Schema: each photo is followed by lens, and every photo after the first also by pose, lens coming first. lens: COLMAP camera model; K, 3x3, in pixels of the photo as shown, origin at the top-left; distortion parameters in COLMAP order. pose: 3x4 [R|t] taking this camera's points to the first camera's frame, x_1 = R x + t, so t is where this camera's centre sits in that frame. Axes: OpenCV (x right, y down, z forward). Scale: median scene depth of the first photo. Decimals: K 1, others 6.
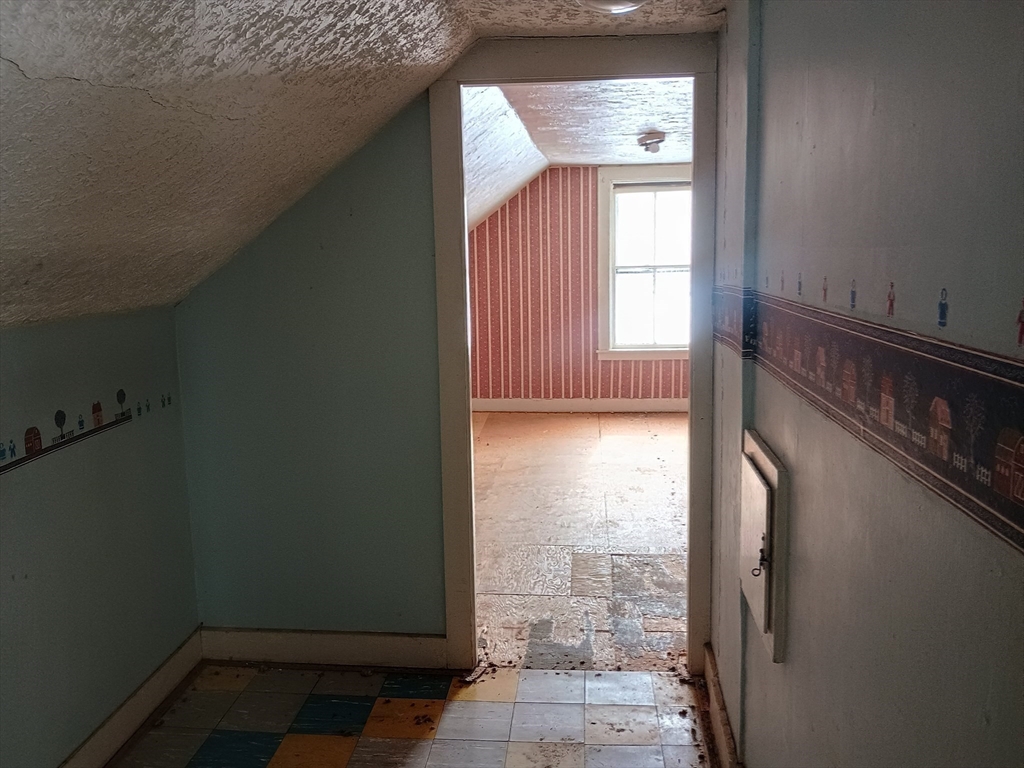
lens RADIAL K [[881.9, 0, 529.5], [0, 881.9, 378.8], [0, 0, 1]] dist [0.065829, -0.090412]
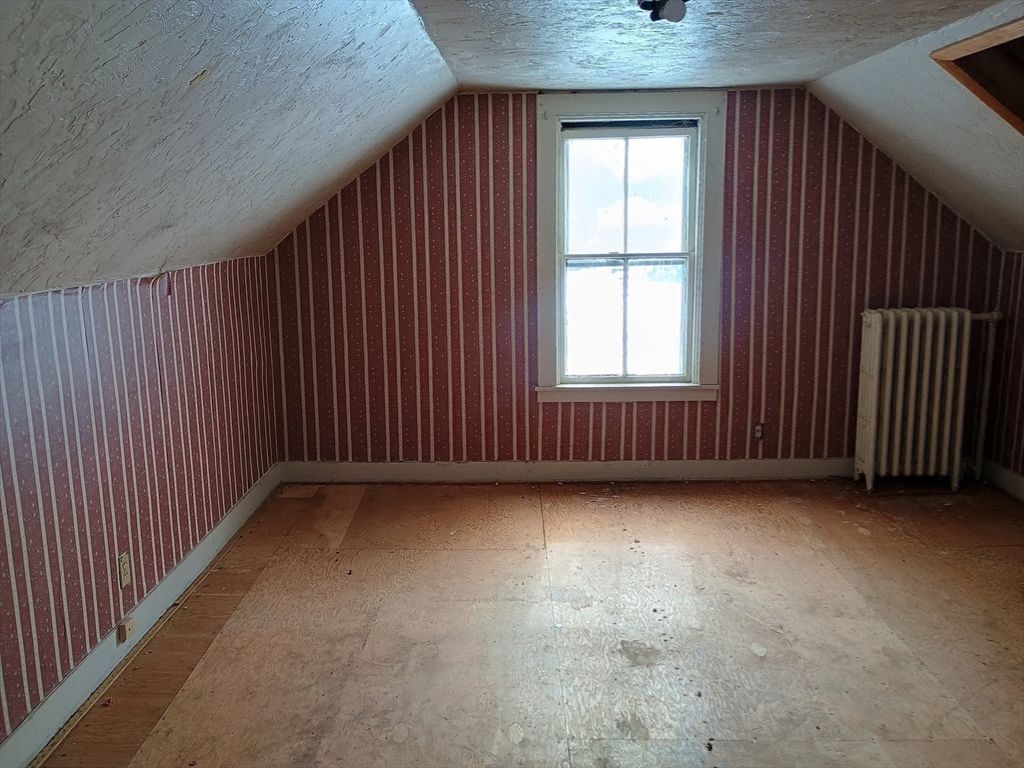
lens RADIAL K [[881.9, 0, 529.5], [0, 881.9, 378.8], [0, 0, 1]] dist [0.065829, -0.090412]
pose [[0.996296, -0.007768, 0.085641, 0.017181], [0.005076, 0.999488, 0.031597, -0.058277], [-0.085843, -0.031045, 0.995825, 0.365555]]
